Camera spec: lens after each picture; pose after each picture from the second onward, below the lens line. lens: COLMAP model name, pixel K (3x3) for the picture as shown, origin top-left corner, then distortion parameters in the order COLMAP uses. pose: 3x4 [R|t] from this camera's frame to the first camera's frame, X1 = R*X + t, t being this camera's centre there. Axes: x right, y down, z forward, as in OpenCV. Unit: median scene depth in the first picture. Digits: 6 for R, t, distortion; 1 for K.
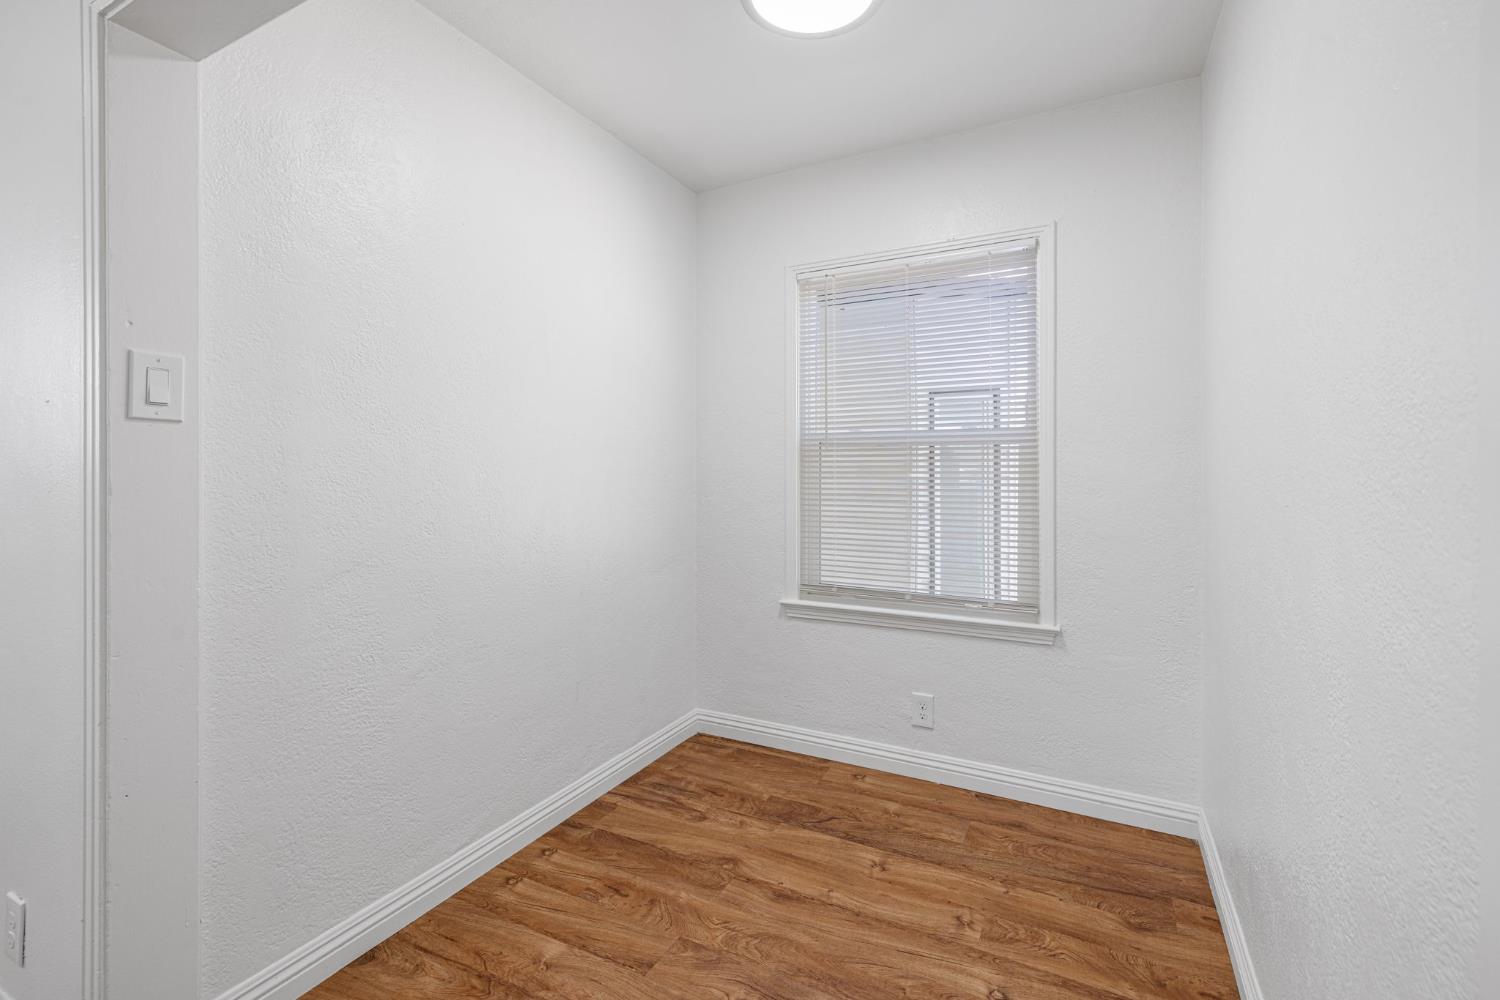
lens RADIAL K [[660.1, 0, 751.1], [0, 660.1, 474.0], [0, 0, 1]] dist [-0.000228, 0.000179]
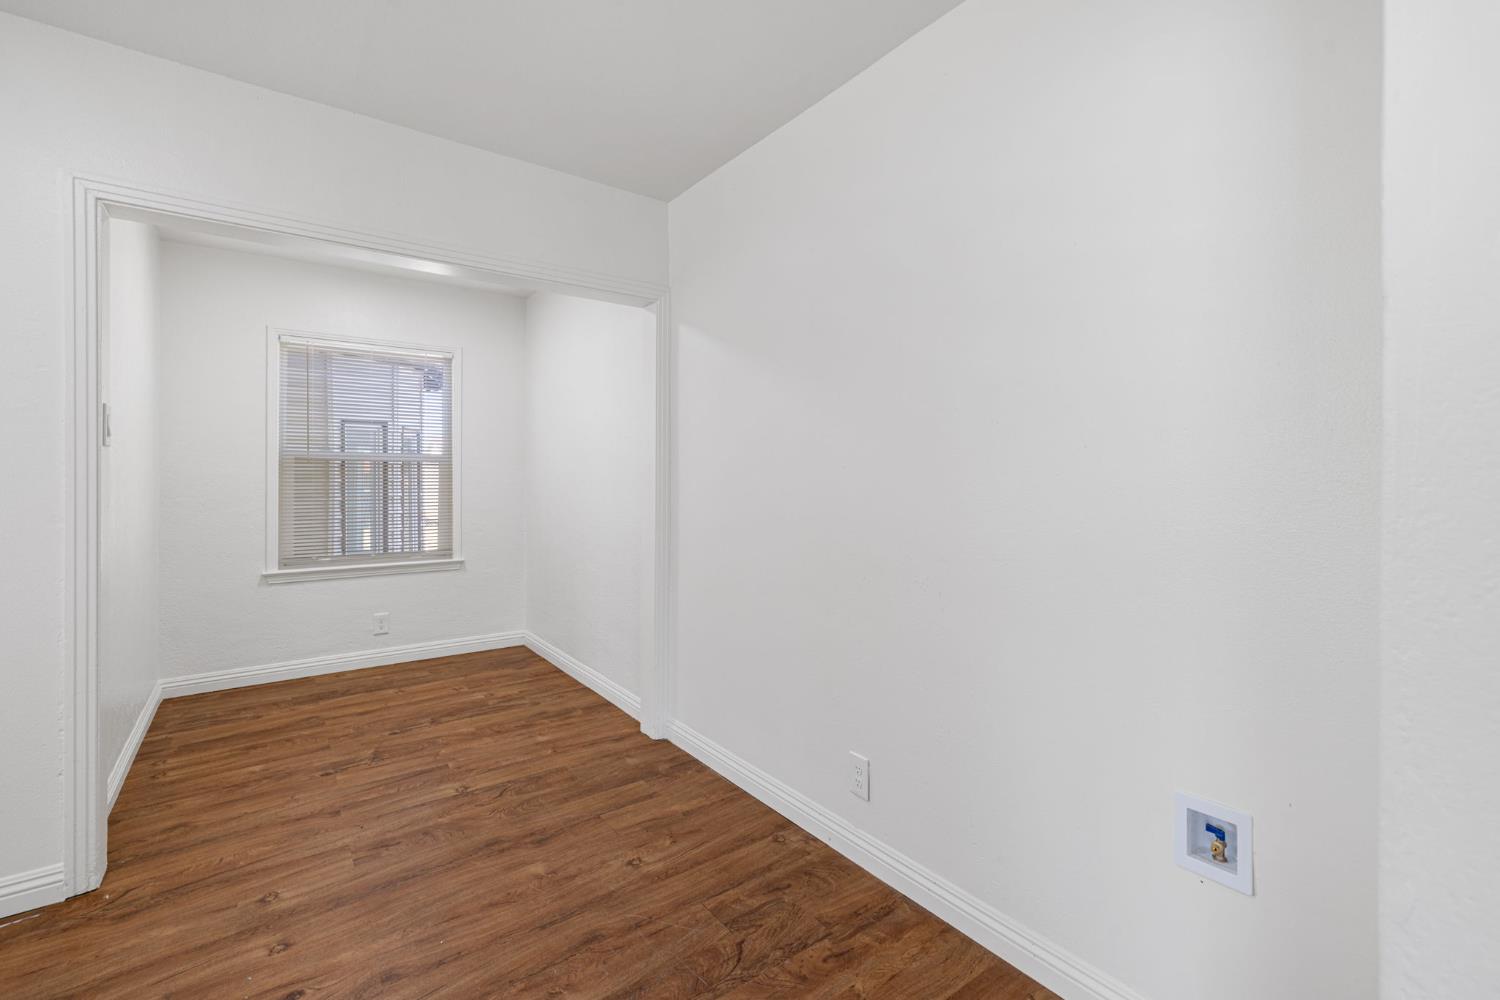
lens RADIAL K [[646.5, 0, 758.1], [0, 646.5, 480.9], [0, 0, 1]] dist [-0.001856, 0.000480]
pose [[0.427319, -0.002259, 0.904098, -0.913998], [0.000434, 0.999997, 0.002294, 0.001870], [-0.904101, -0.000588, 0.427318, -0.612349]]
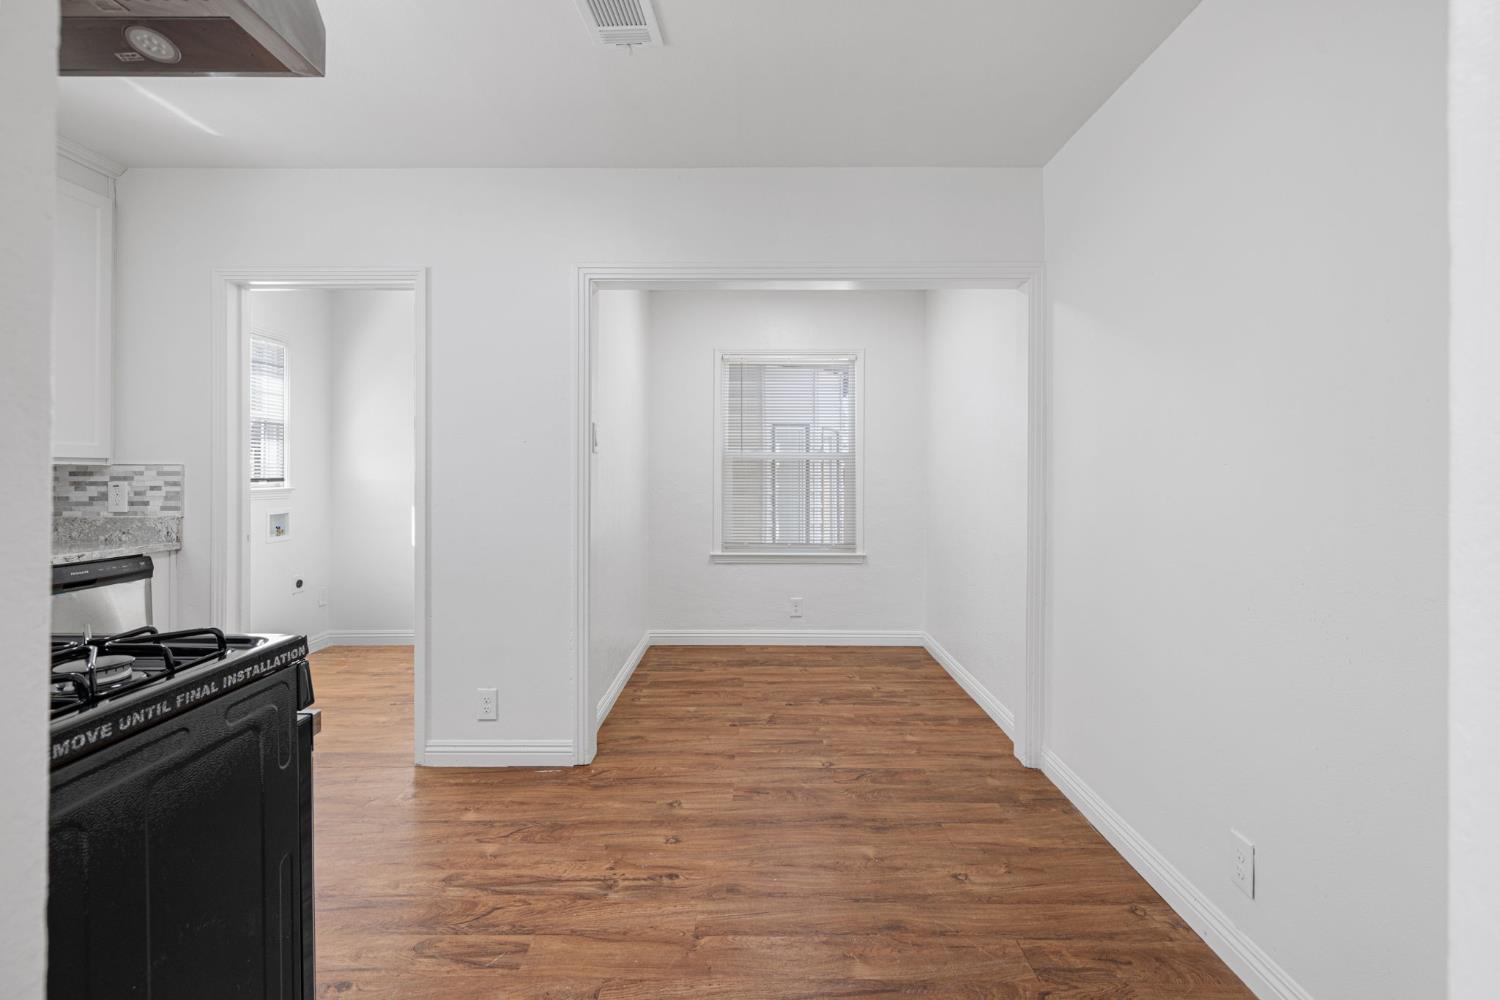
lens RADIAL K [[714.1, 0, 751.4], [0, 714.1, 476.0], [0, 0, 1]] dist [-0.011736, 0.000305]
pose [[0.888643, 0.001081, 0.458598, -0.861467], [-0.001843, 0.999998, 0.001215, -0.002050], [-0.458596, -0.001924, 0.888643, -0.784084]]
